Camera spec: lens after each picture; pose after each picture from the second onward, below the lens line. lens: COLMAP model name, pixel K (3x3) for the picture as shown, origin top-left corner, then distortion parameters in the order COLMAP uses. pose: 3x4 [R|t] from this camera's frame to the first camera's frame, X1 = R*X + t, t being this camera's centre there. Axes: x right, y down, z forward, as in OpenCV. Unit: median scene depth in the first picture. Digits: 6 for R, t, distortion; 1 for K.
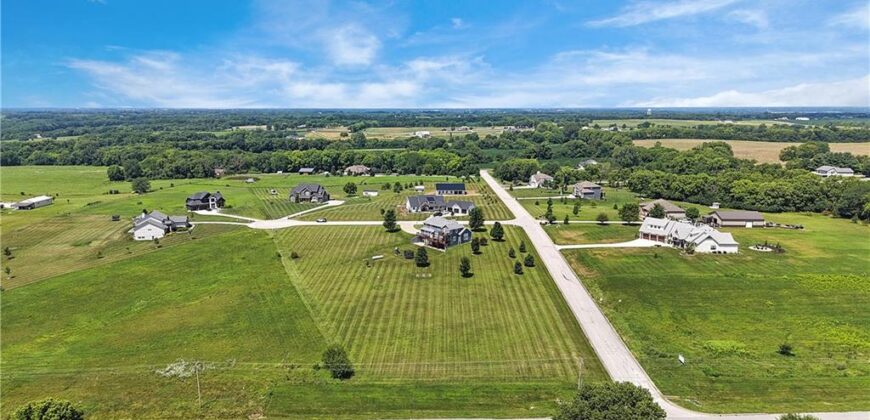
lens RADIAL K [[575.2, 0, 421.6], [0, 575.2, 206.8], [0, 0, 1]] dist [0.051096, -0.055286]
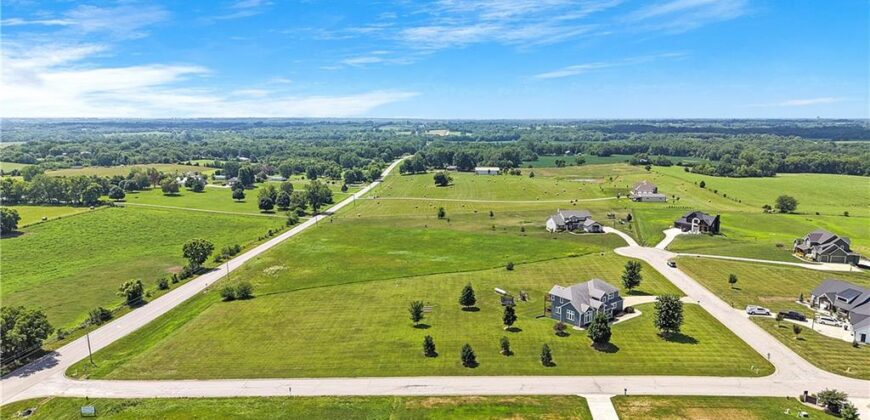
lens RADIAL K [[573.4, 0, 430.2], [0, 573.4, 203.8], [0, 0, 1]] dist [0.073798, -0.096065]
pose [[-0.040641, 0.151237, -0.987662, 0.647093], [-0.171725, 0.972713, 0.156014, -0.131803], [0.984306, 0.175946, -0.013561, 0.763143]]
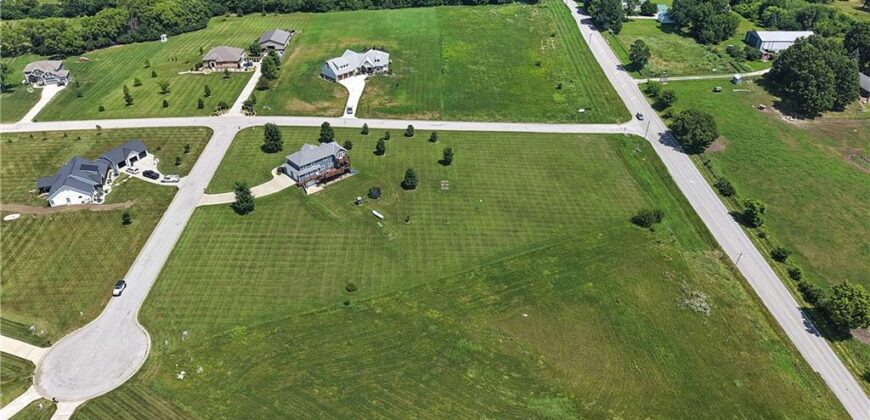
lens RADIAL K [[575.2, 0, 421.6], [0, 575.2, 206.8], [0, 0, 1]] dist [0.051096, -0.055286]
pose [[-0.043787, -0.551944, 0.832731, -0.658009], [0.173389, 0.816682, 0.550424, -0.315913], [-0.983880, 0.168488, 0.059941, 0.762224]]
